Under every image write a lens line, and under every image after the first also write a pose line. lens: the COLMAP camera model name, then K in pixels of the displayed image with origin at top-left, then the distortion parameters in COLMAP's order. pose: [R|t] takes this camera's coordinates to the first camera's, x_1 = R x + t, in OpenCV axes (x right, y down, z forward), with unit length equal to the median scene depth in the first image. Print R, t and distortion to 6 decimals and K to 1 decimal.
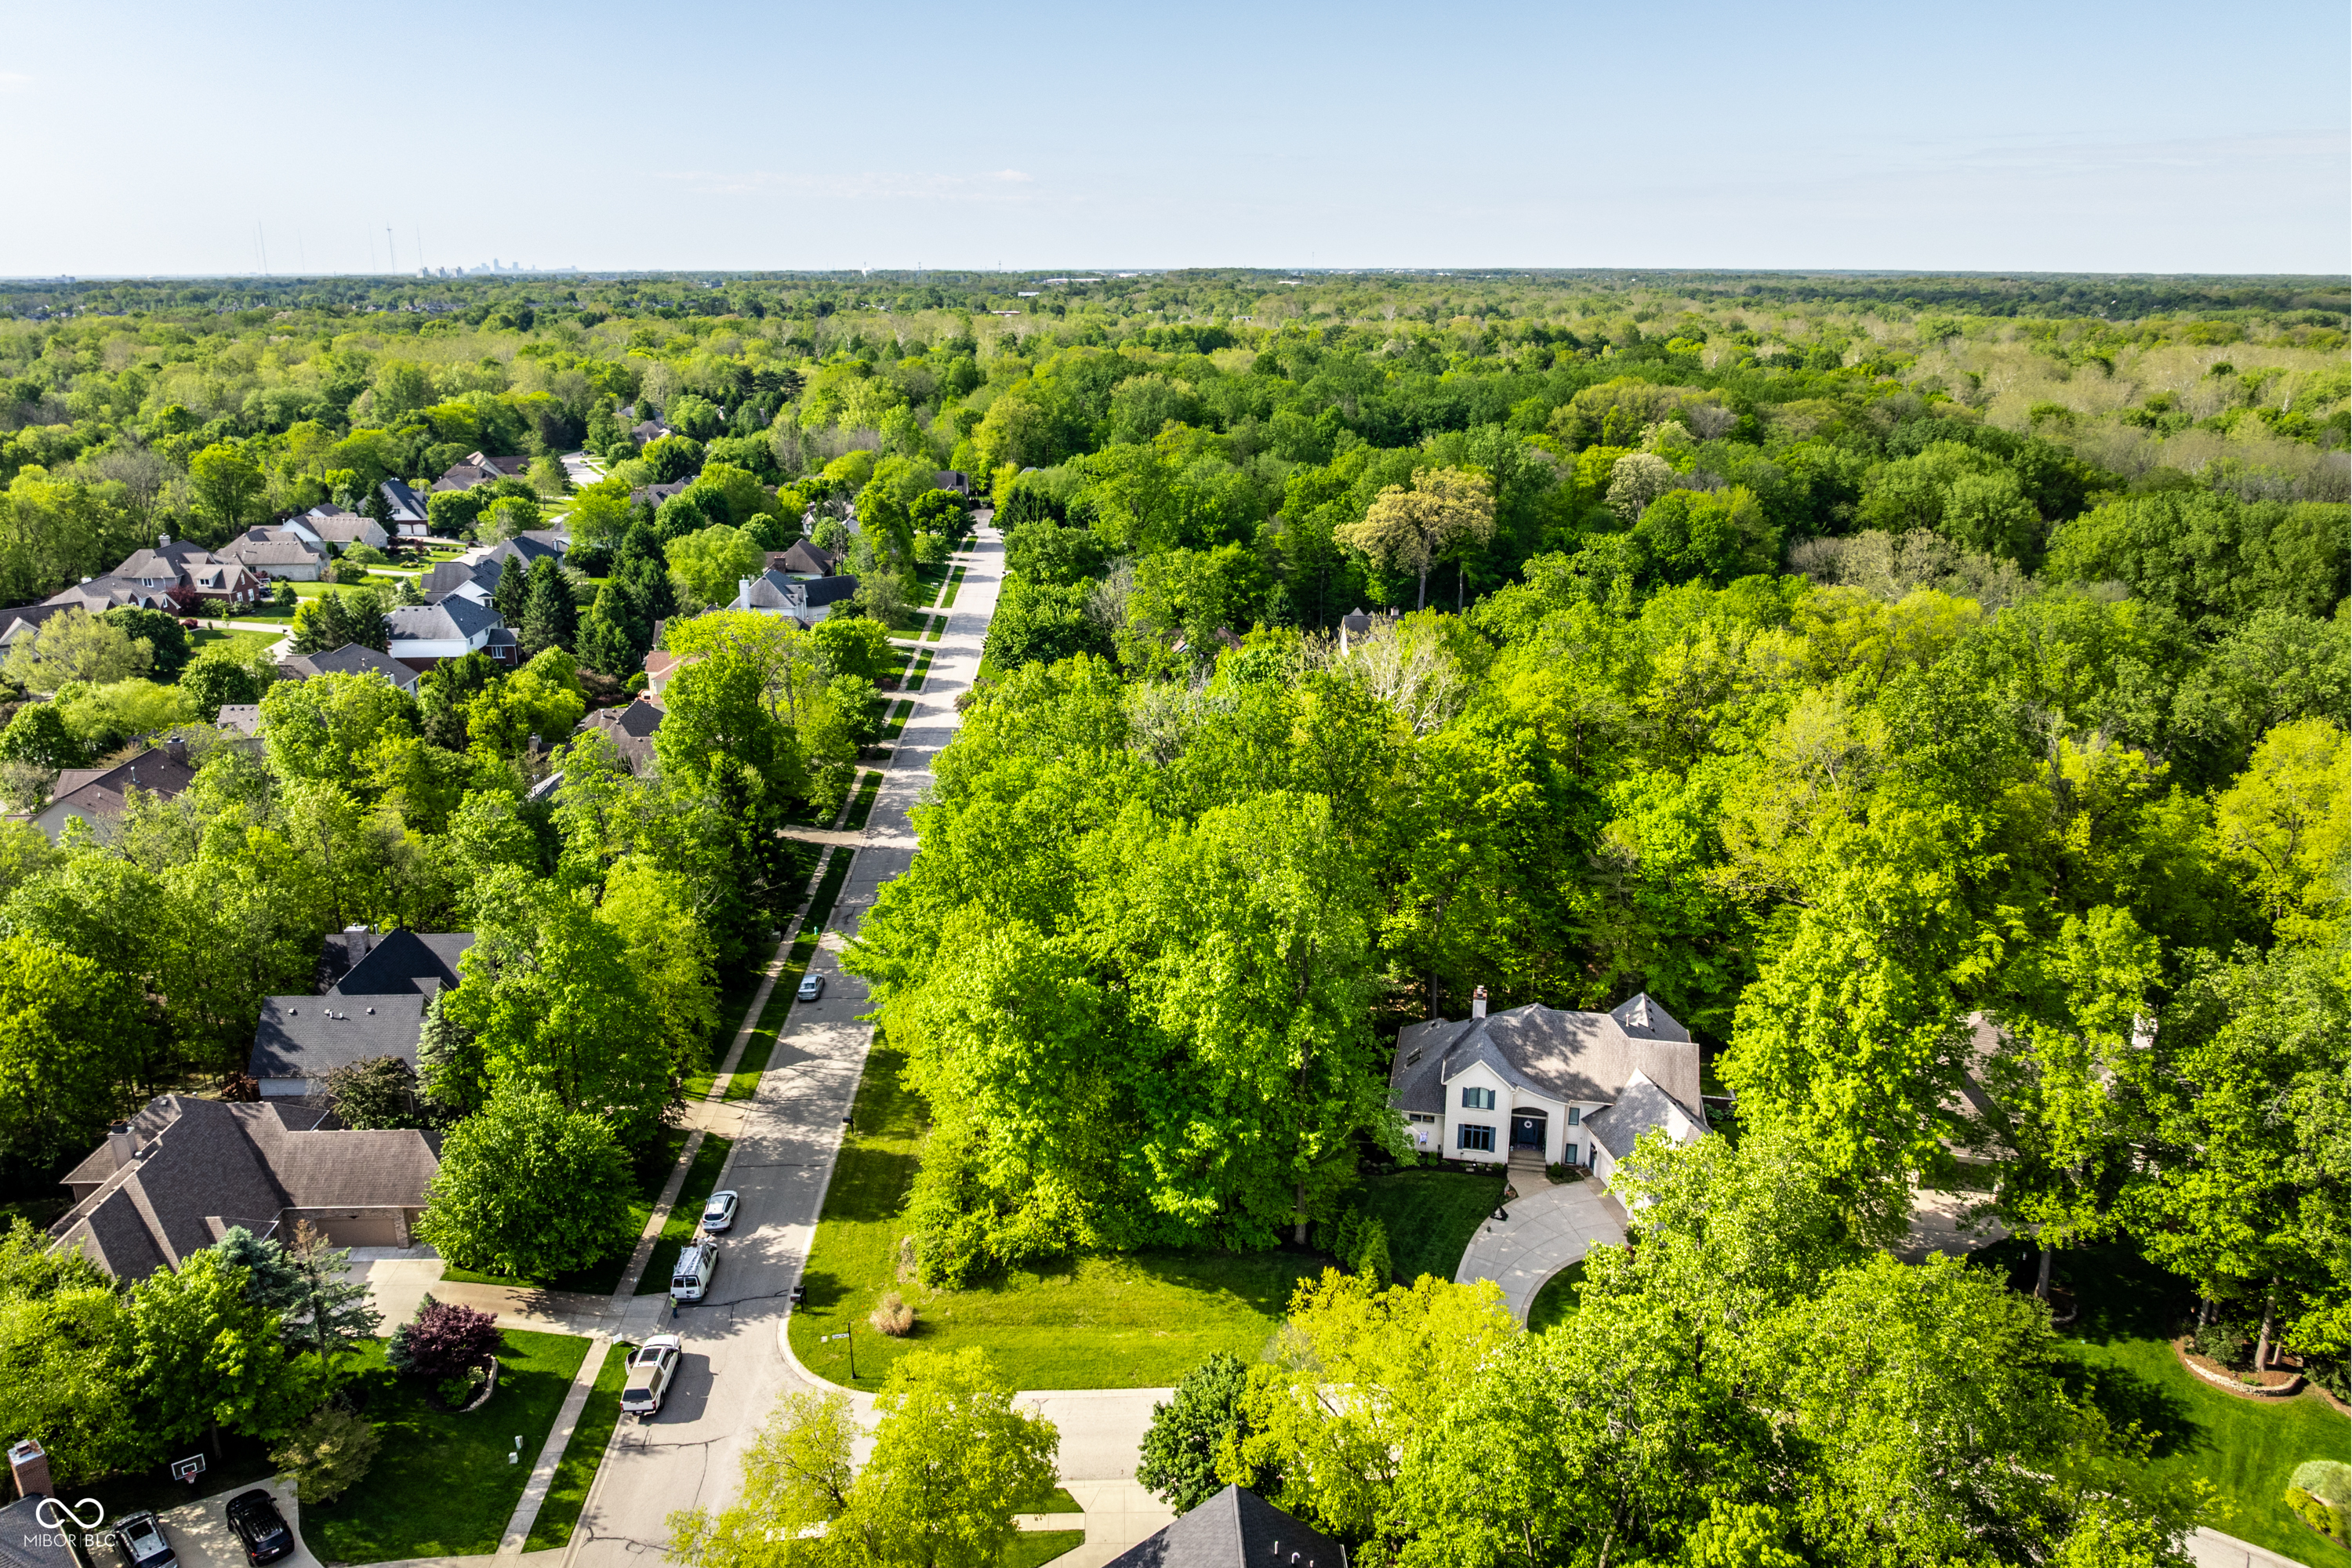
lens RADIAL K [[1628.3, 0, 1181.0], [0, 1628.3, 735.6], [0, 0, 1]] dist [-0.025861, -0.012994]
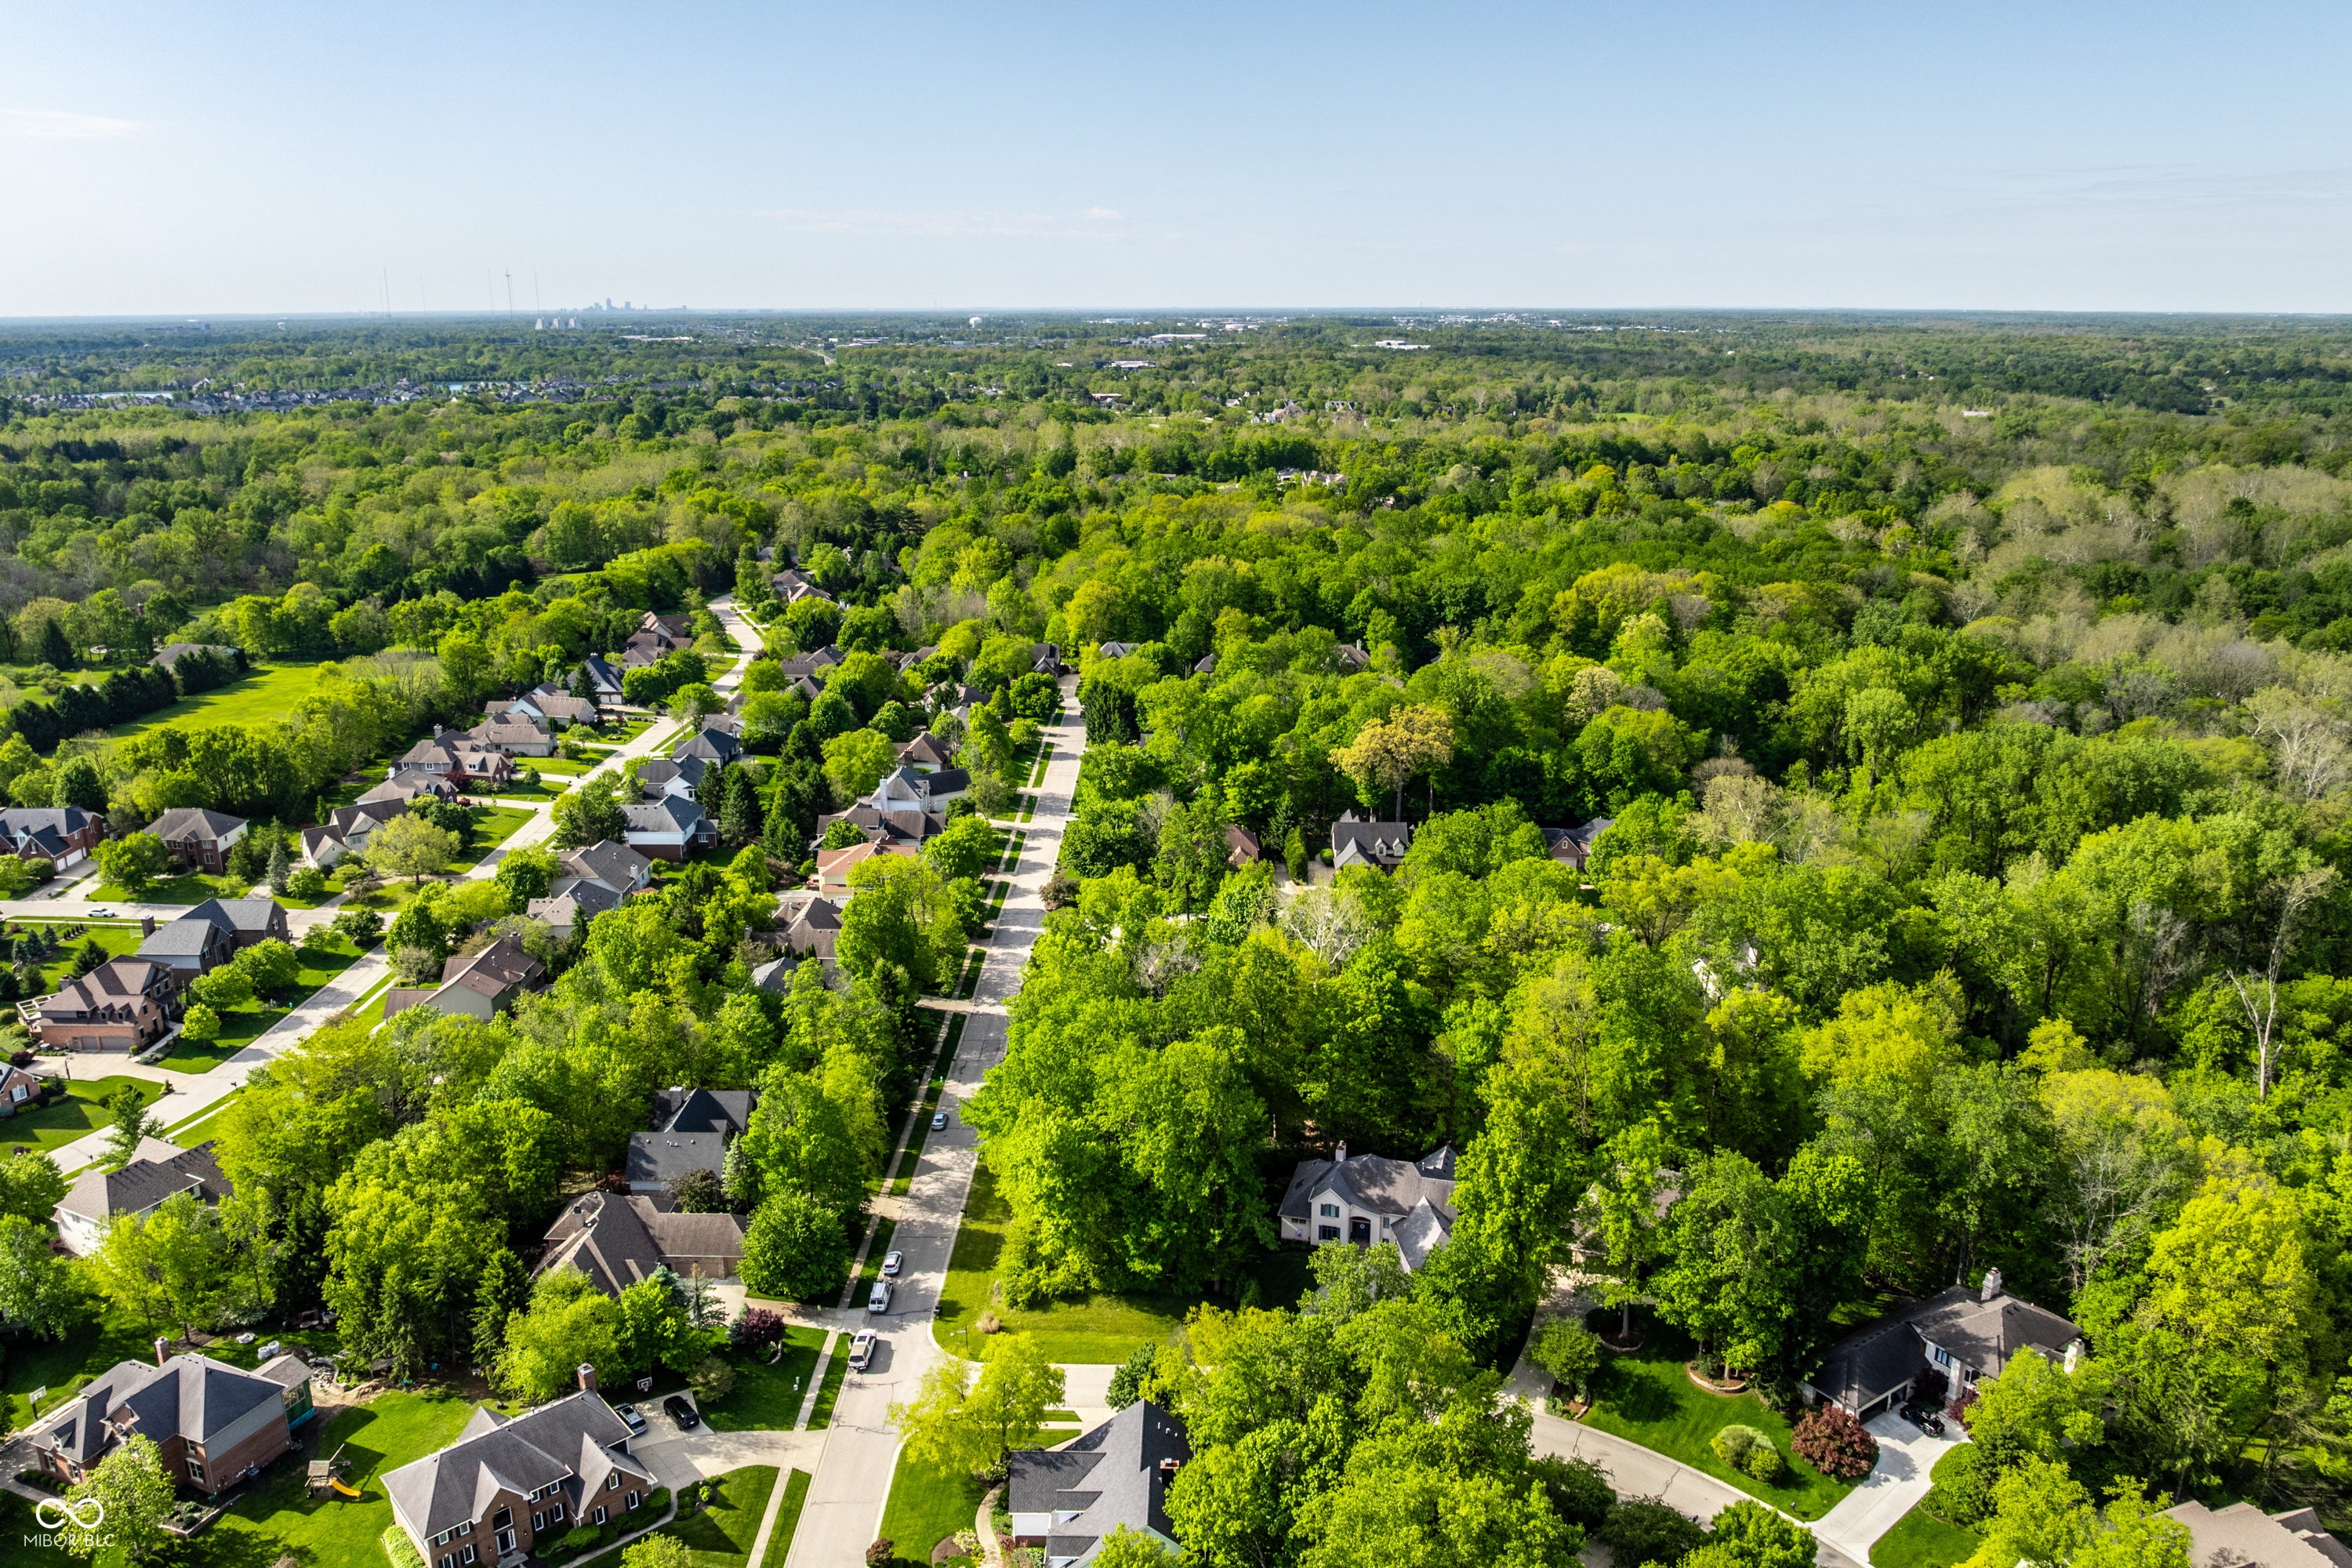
lens RADIAL K [[1628.3, 0, 1194.7], [0, 1628.3, 785.7], [0, 0, 1]] dist [-0.025861, -0.012994]
pose [[0.998503, 0.015020, -0.052600, 0.116770], [-0.015125, 0.999884, -0.001596, -0.205583], [0.052570, 0.002389, 0.998614, -0.673684]]
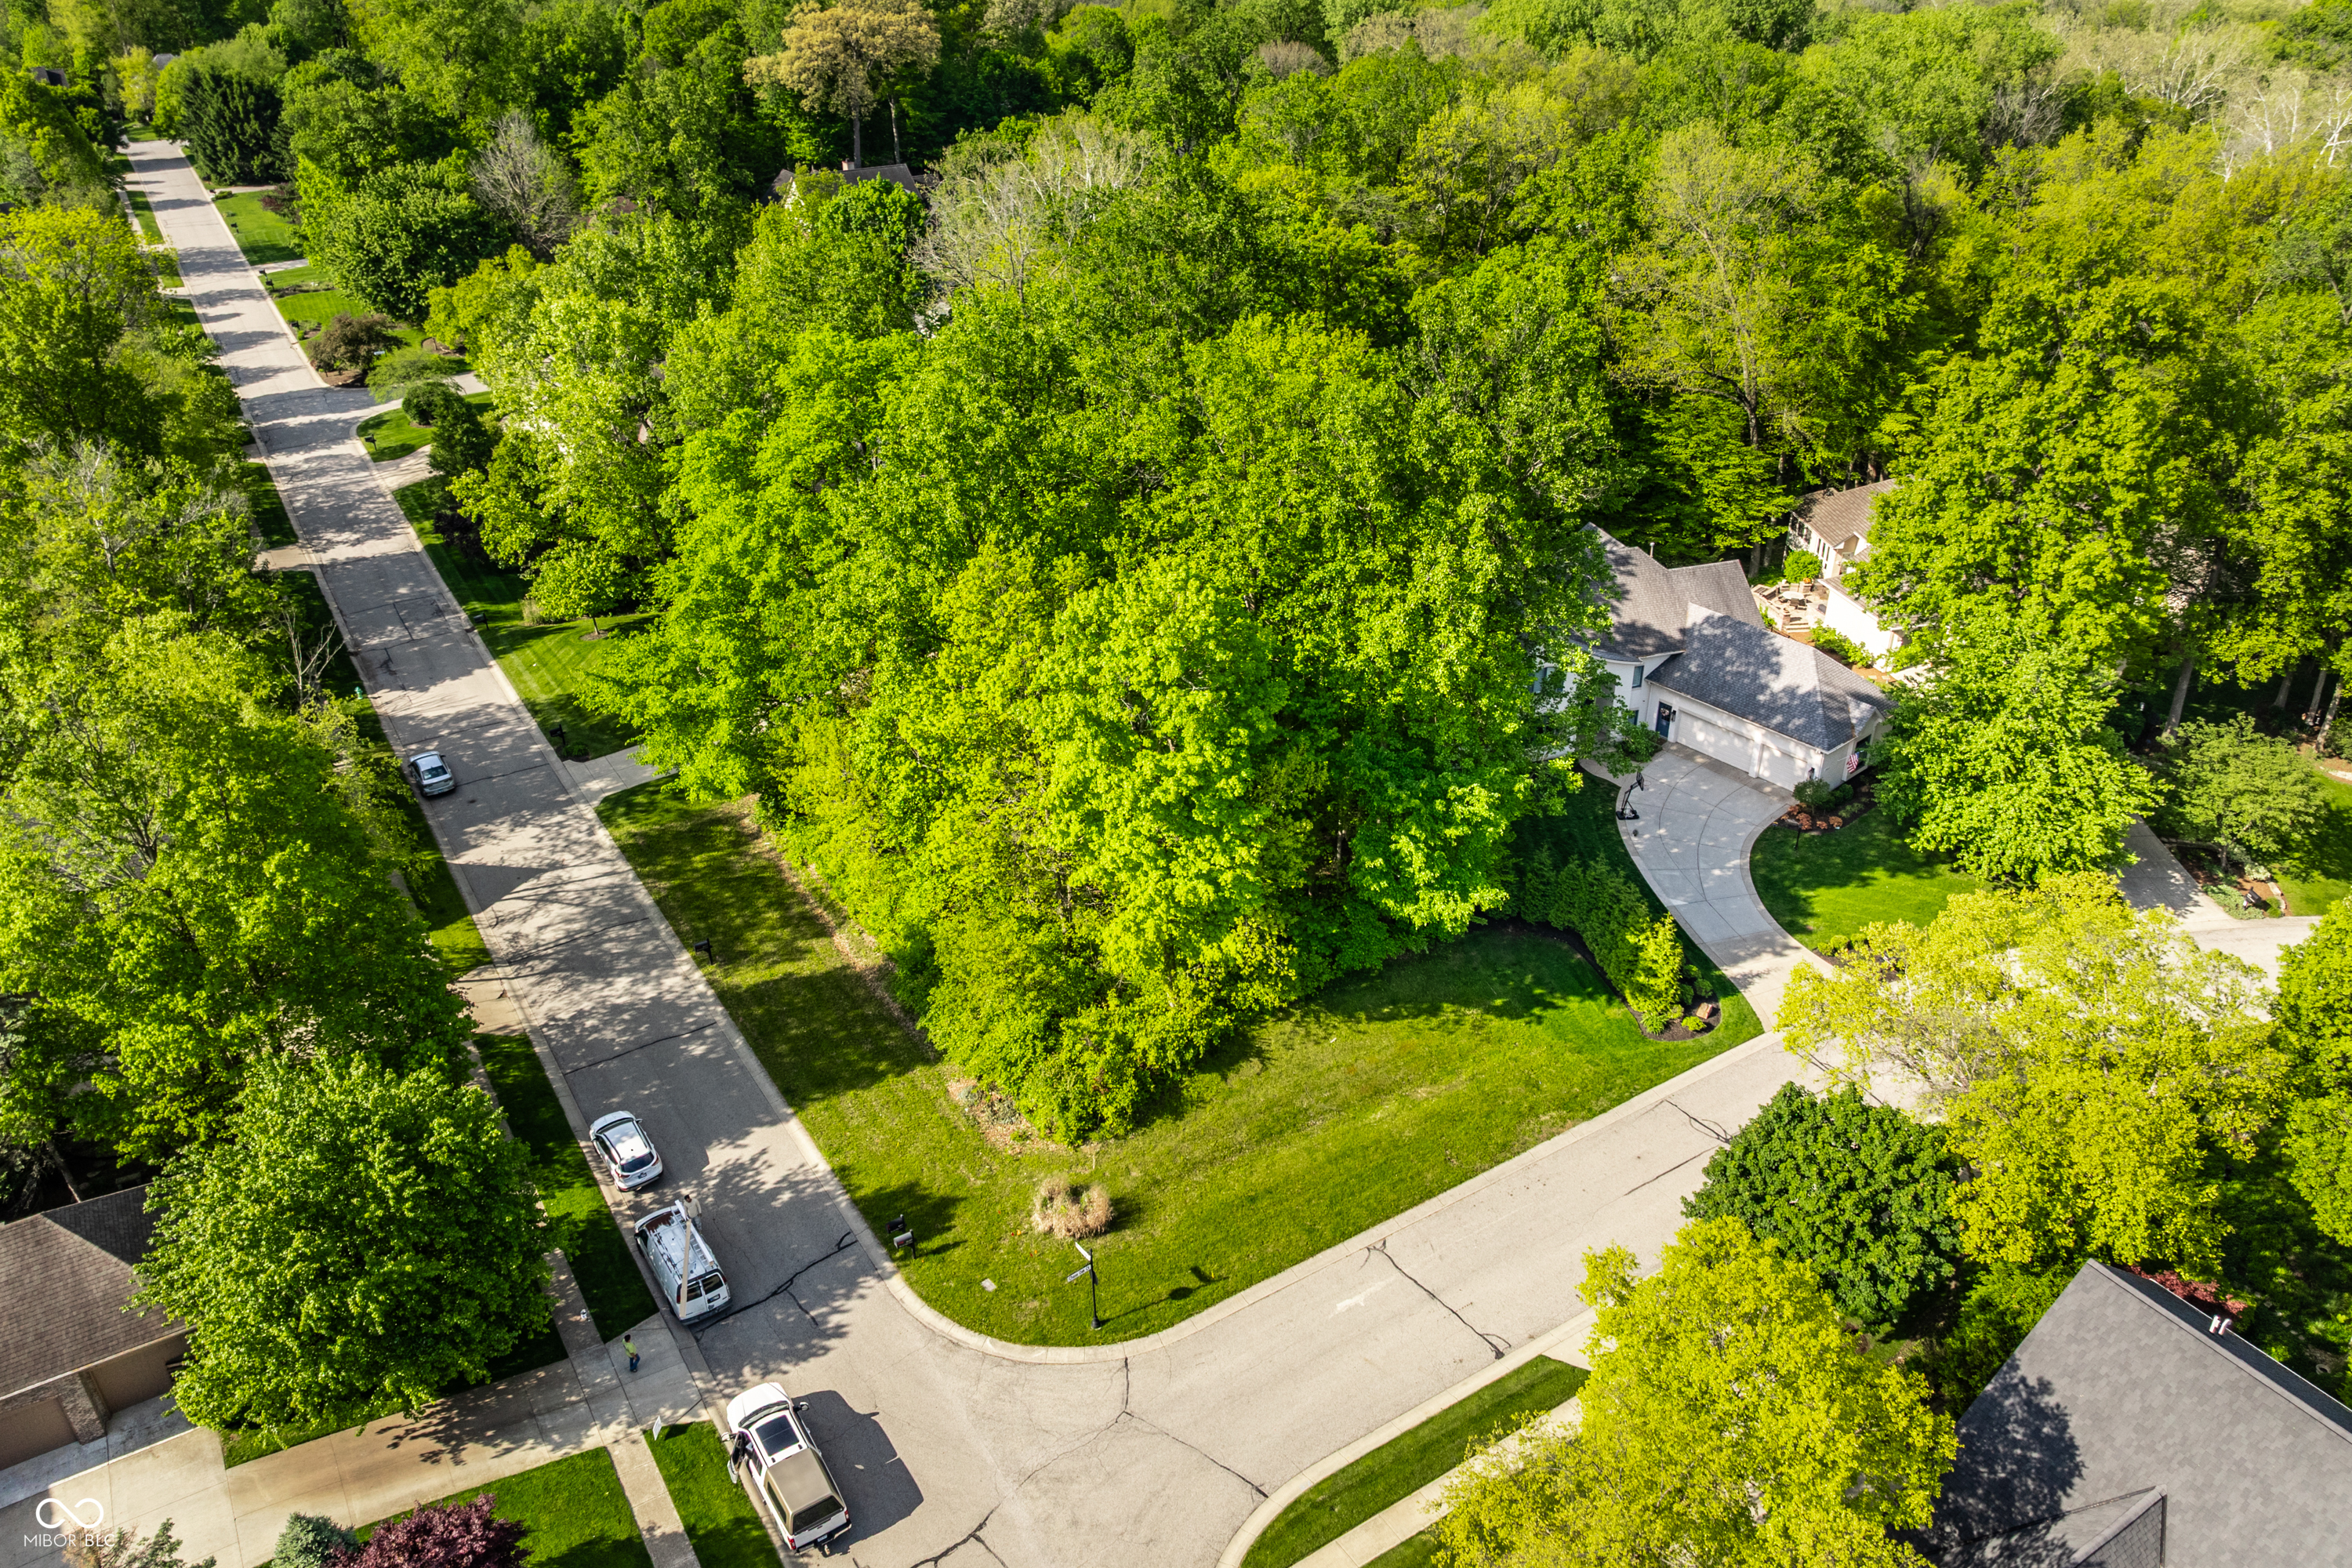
lens RADIAL K [[1628.3, 0, 1184.0], [0, 1628.3, 782.4], [0, 0, 1]] dist [-0.025861, -0.012994]
pose [[0.867869, -0.249966, 0.429326, -0.295398], [0.137034, 0.951118, 0.276760, 0.028222], [-0.477520, -0.181359, 0.859699, 0.379319]]
